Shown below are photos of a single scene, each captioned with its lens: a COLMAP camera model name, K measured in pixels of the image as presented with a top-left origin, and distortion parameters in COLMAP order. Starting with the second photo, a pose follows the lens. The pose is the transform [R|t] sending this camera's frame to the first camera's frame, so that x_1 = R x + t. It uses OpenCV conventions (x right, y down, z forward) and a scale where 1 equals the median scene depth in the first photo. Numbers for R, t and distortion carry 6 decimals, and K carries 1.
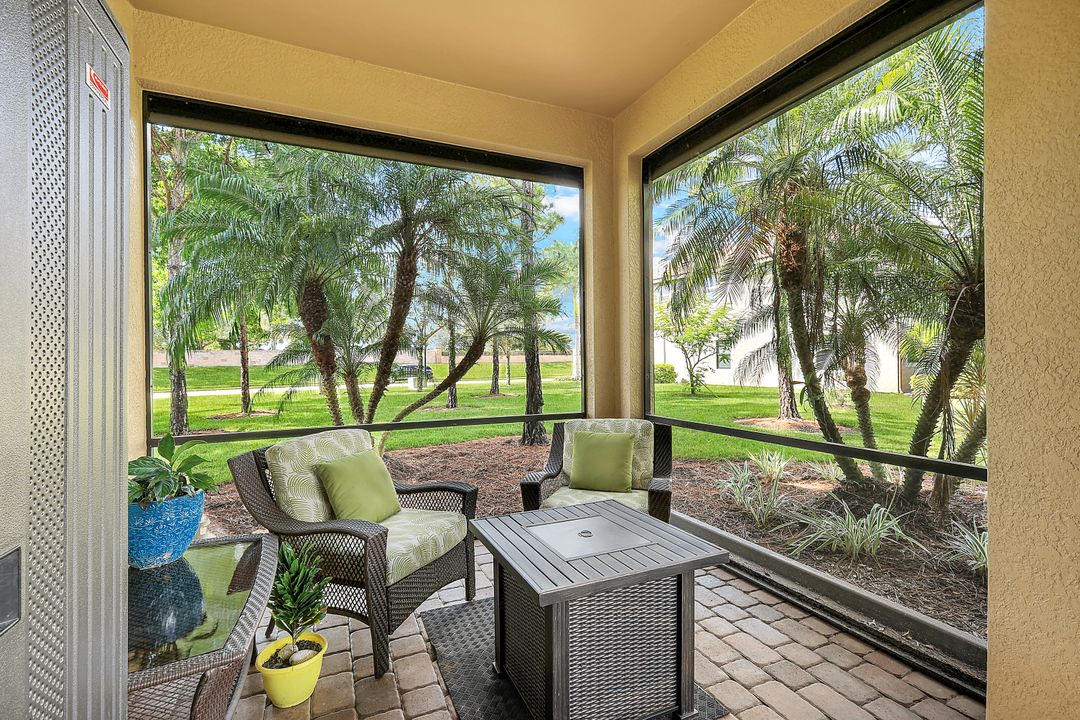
lens RADIAL K [[469.2, 0, 537.8], [0, 469.2, 356.8], [0, 0, 1]] dist [-0.000074, 0.000361]
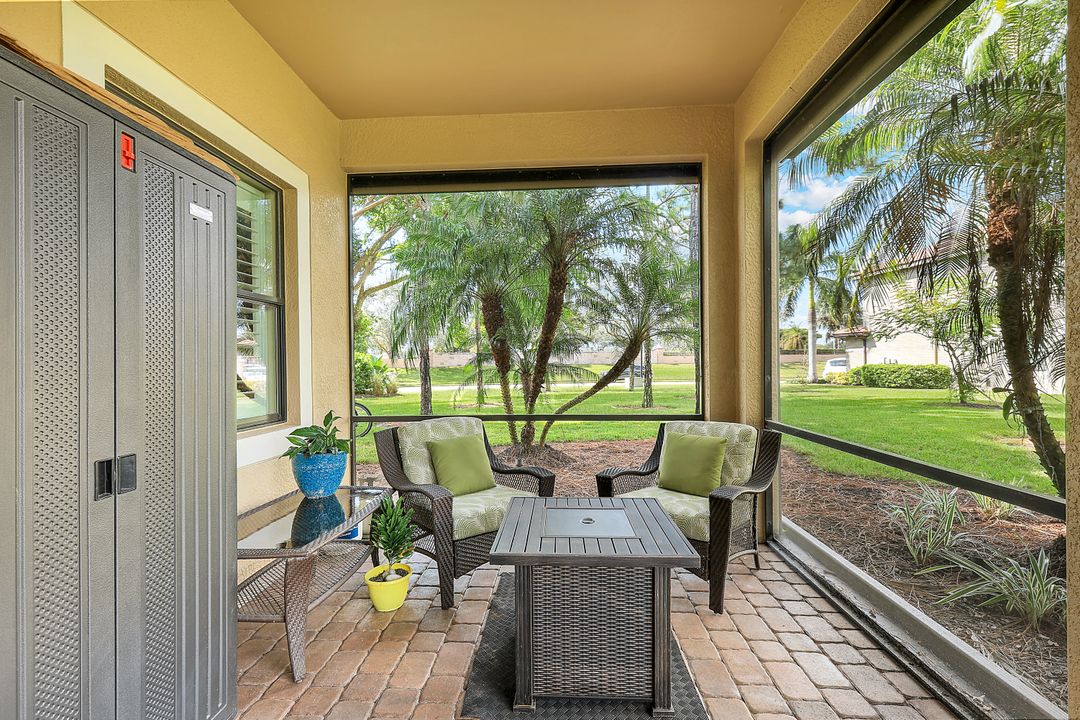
lens RADIAL K [[467.9, 0, 553.1], [0, 467.9, 358.9], [0, 0, 1]] dist [-0.001343, 0.000241]
pose [[0.894850, -0.003751, -0.446351, 0.350174], [0.005299, 0.999983, 0.002221, -0.001115], [0.446336, -0.004353, 0.894855, -0.005205]]
